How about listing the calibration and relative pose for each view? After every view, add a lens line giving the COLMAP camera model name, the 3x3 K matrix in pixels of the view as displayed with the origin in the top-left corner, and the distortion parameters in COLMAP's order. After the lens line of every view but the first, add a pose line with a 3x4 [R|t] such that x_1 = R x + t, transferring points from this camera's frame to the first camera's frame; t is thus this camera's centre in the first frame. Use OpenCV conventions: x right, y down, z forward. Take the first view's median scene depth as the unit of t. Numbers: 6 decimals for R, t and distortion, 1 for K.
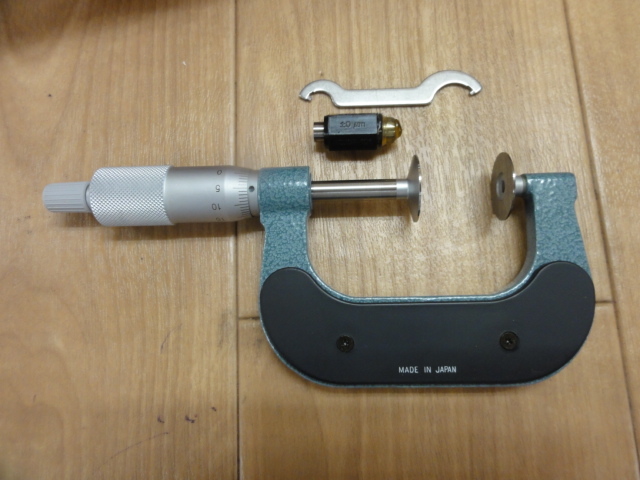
lens RADIAL K [[451.6, 0, 320.8], [0, 451.6, 245.7], [0, 0, 1]] dist [-0.009895, -0.005920]
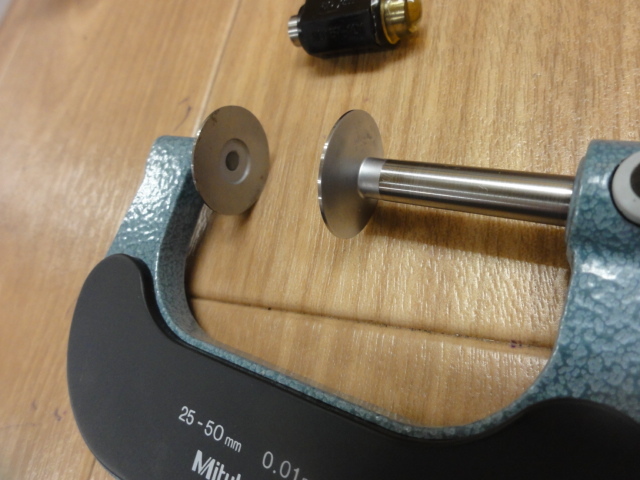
lens RADIAL K [[451.6, 0, 321.1], [0, 451.6, 238.9], [0, 0, 1]] dist [-0.009895, -0.005920]
pose [[0.890307, 0.103876, -0.443355, 0.335478], [-0.157467, 0.983798, -0.085712, 0.096864], [0.427268, 0.146124, 0.892239, 0.460138]]
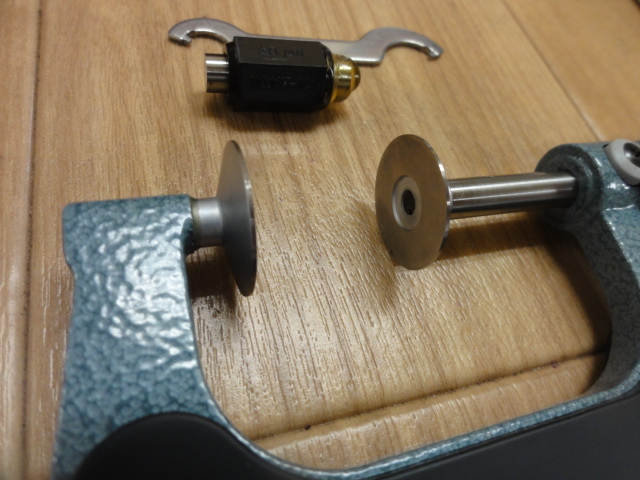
lens RADIAL K [[451.6, 0, 321.9], [0, 451.6, 239.3], [0, 0, 1]] dist [-0.009895, -0.005920]
pose [[0.931262, -0.036355, 0.362531, -0.084676], [0.148603, 0.946387, -0.286825, 0.103391], [-0.332667, 0.320982, 0.886737, 0.536252]]
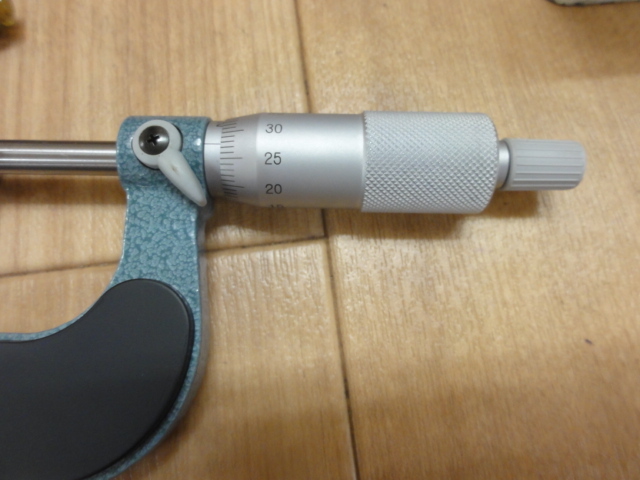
lens RADIAL K [[451.6, 0, 322.2], [0, 451.6, 241.6], [0, 0, 1]] dist [-0.009895, -0.005920]
pose [[0.994177, -0.067375, 0.084102, 0.538226], [0.070412, 0.996949, -0.033681, 0.140354], [-0.081576, 0.039406, 0.995888, 0.305378]]
